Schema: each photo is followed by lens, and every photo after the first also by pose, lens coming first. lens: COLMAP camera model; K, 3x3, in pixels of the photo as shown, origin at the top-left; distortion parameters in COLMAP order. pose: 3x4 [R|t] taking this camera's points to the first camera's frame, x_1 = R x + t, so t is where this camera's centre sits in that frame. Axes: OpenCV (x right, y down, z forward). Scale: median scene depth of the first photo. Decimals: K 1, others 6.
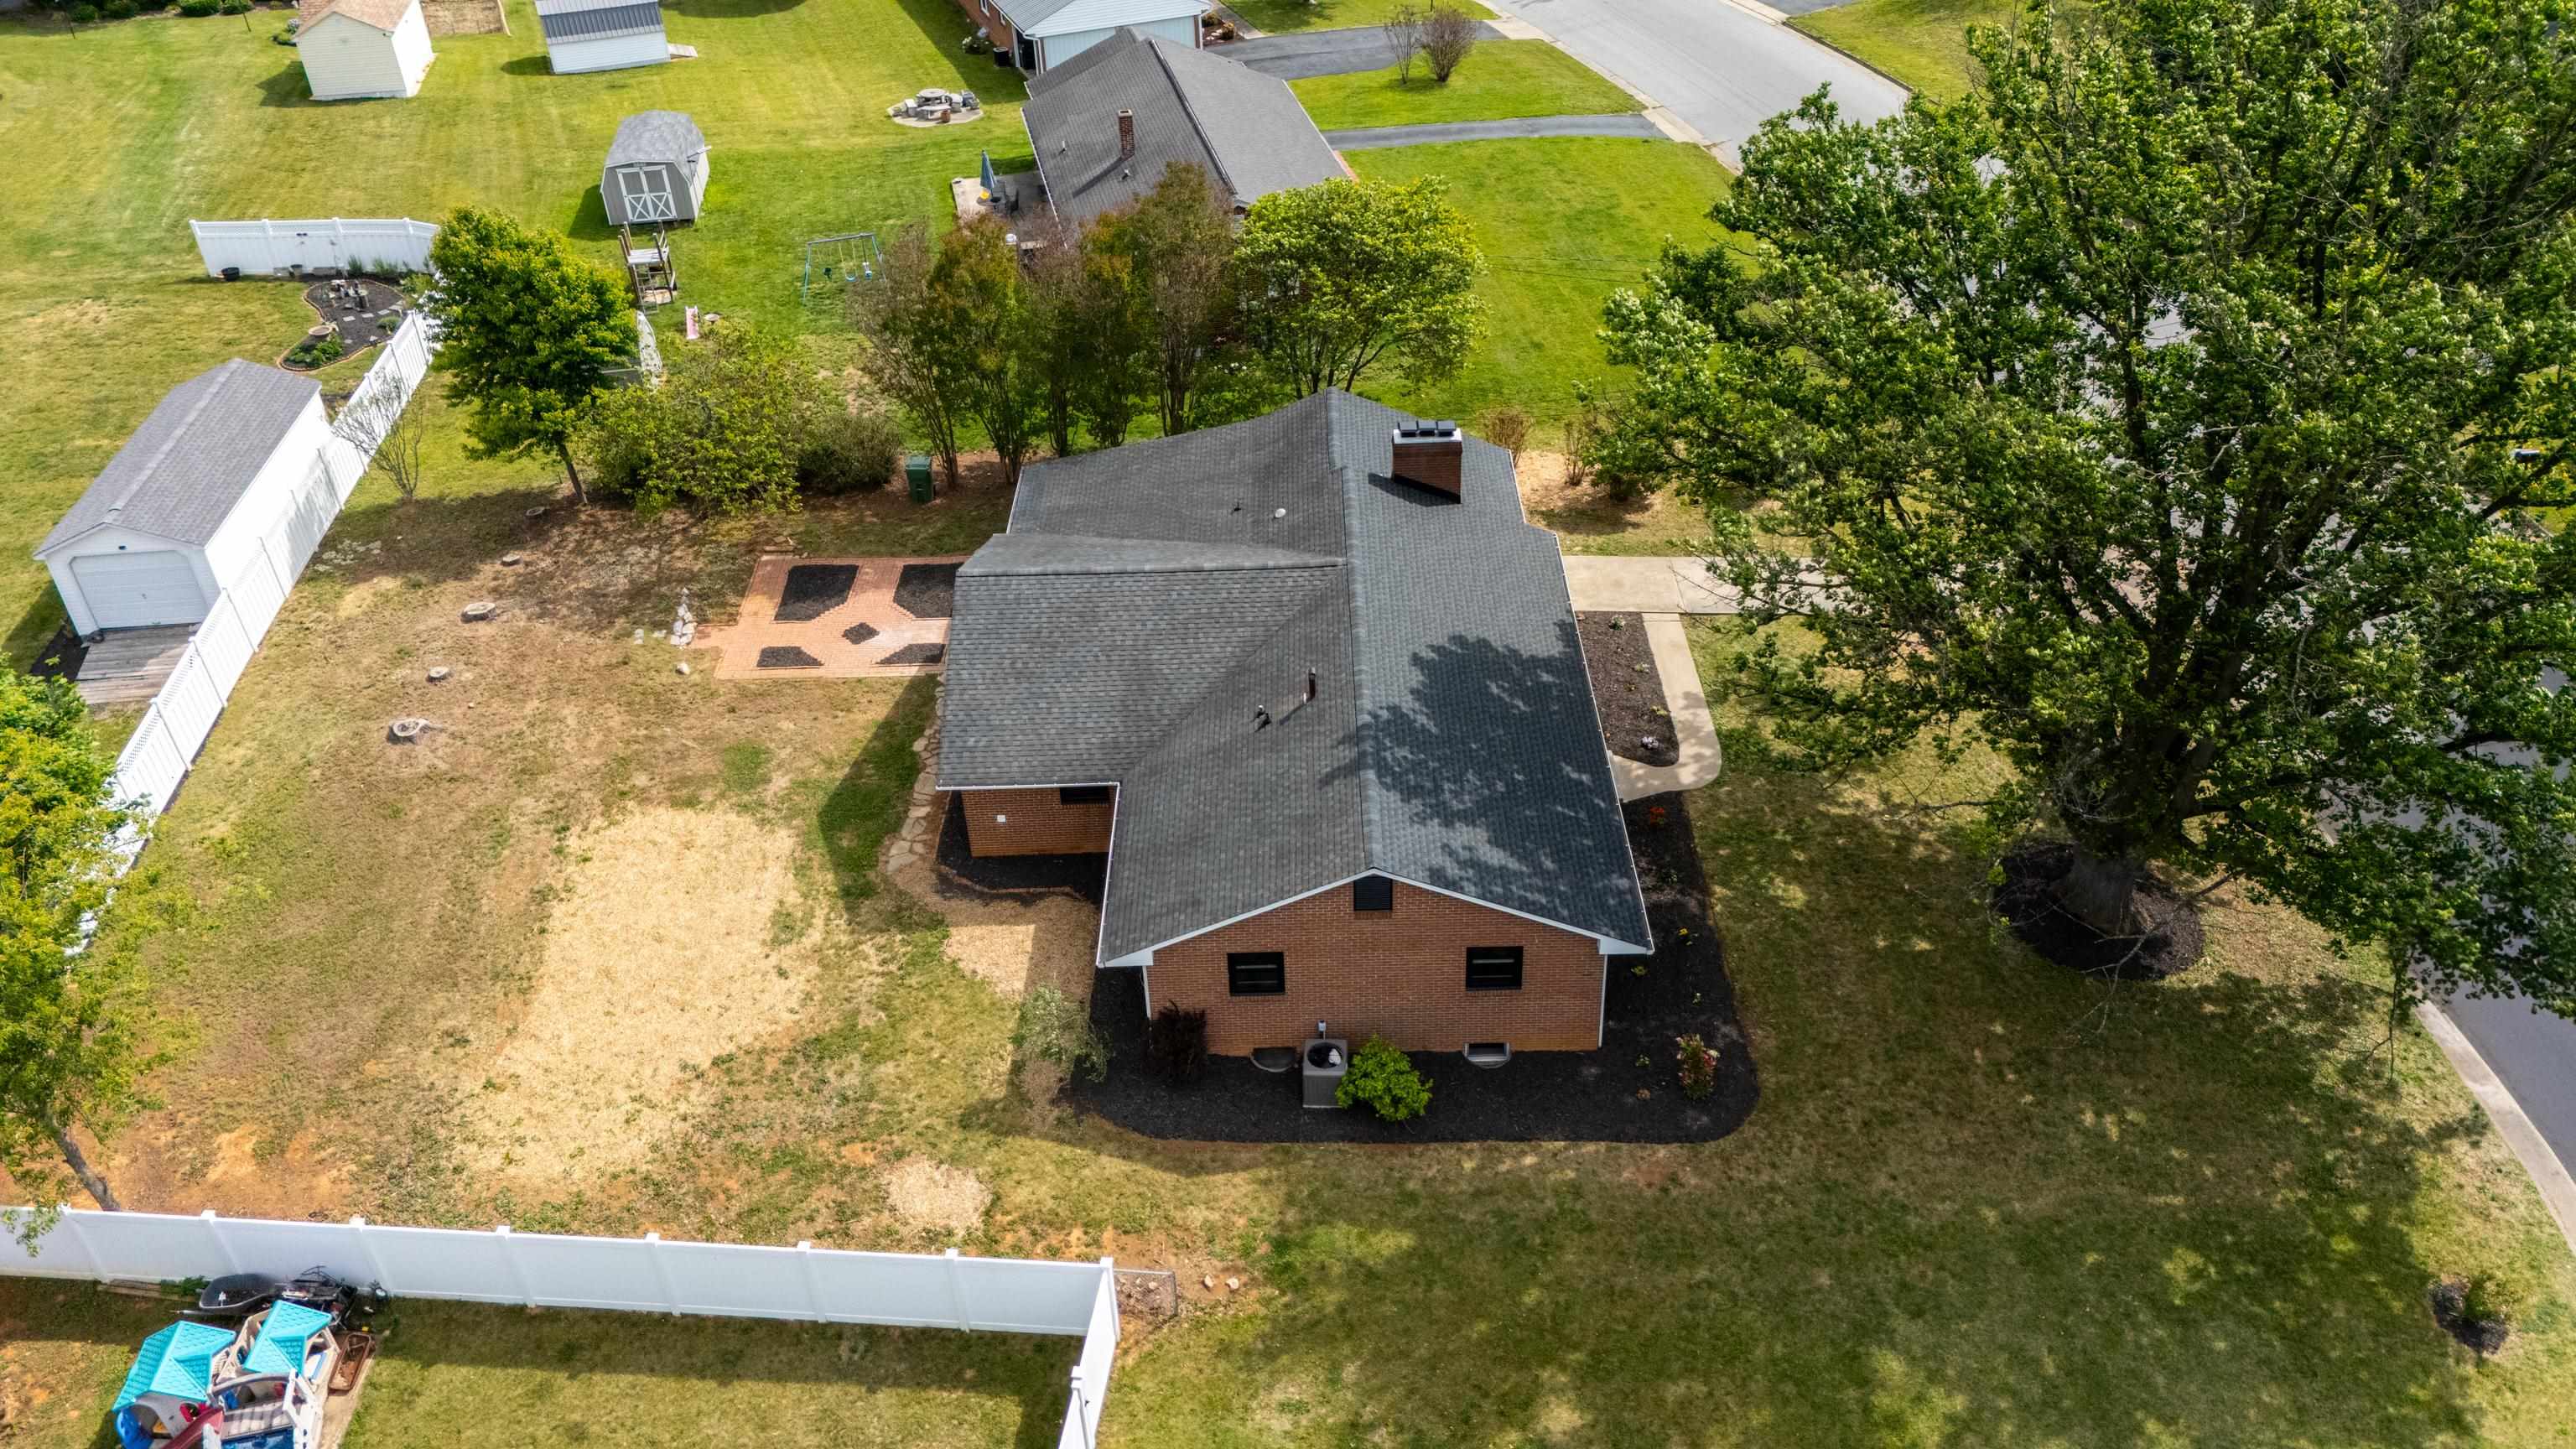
lens RADIAL K [[1905.2, 0, 1291.2], [0, 1905.2, 721.1], [0, 0, 1]] dist [0.028892, 0.004454]
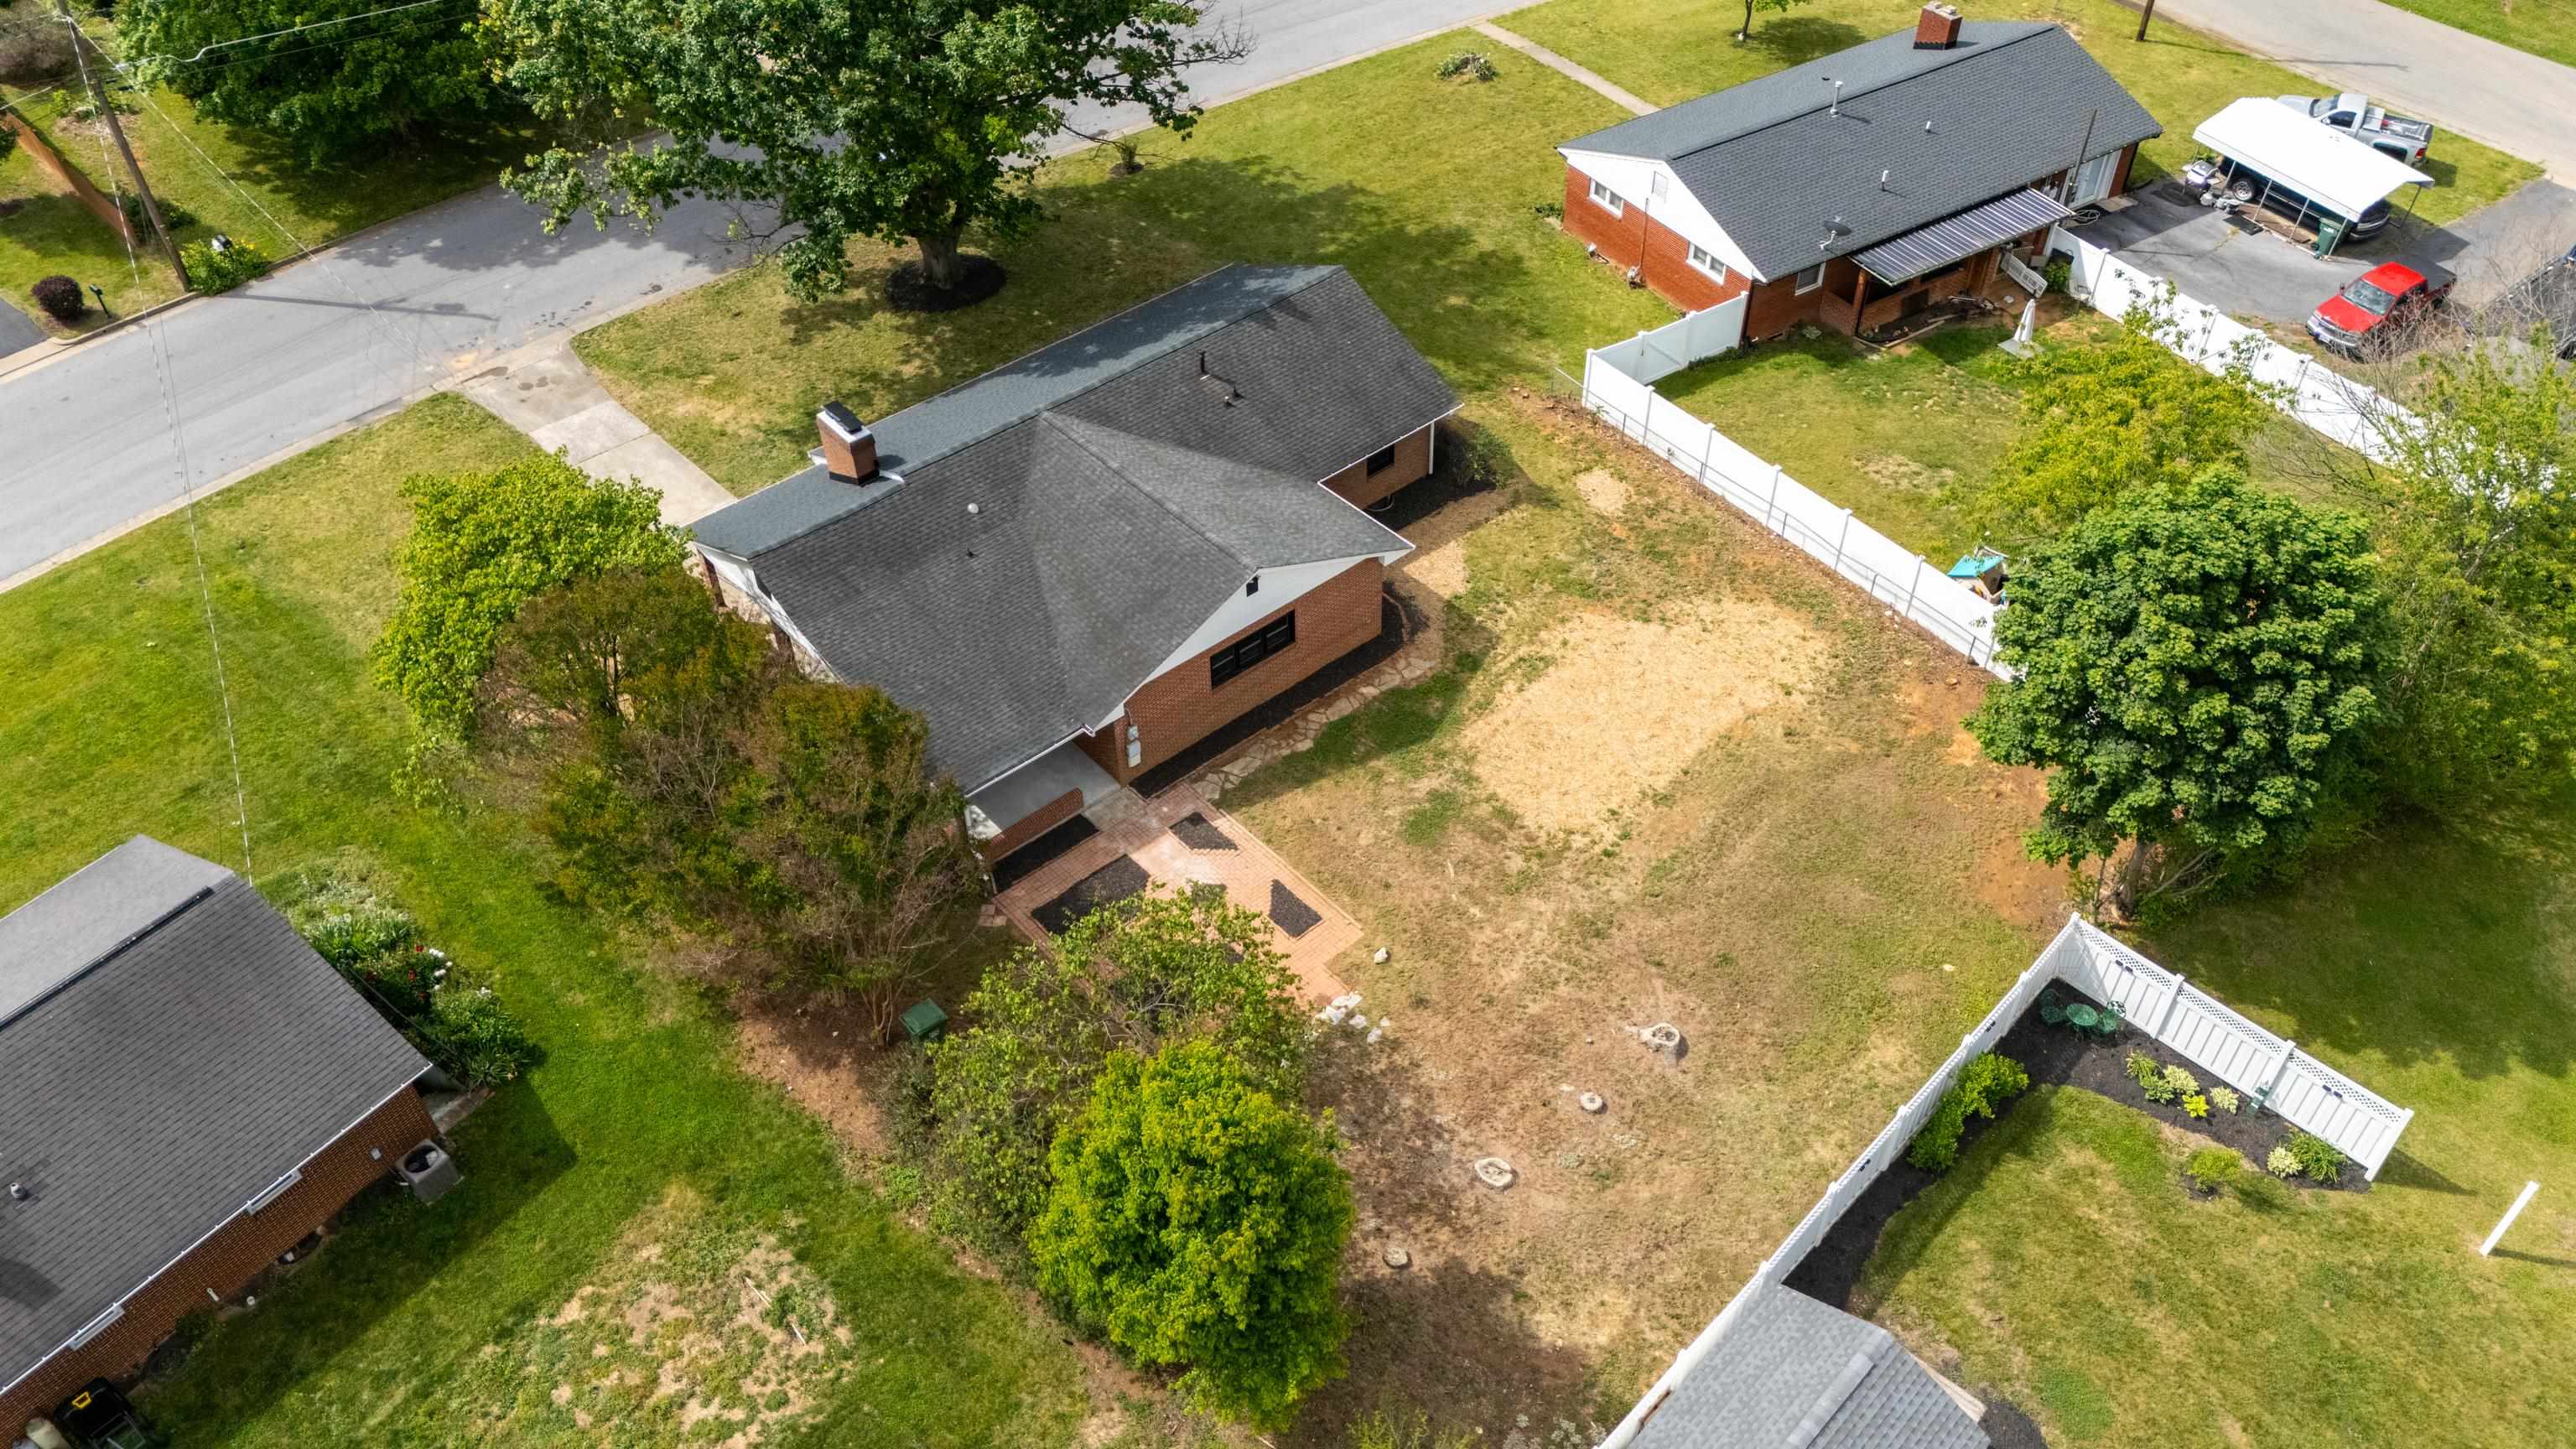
lens RADIAL K [[1870.3, 0, 1285.5], [0, 1870.3, 749.7], [0, 0, 1]] dist [0.097762, -0.130697]
pose [[-0.646178, -0.498984, 0.577468, -0.749028], [0.481003, 0.321185, 0.815768, -0.795297], [-0.592528, 0.804895, 0.032470, 0.926836]]
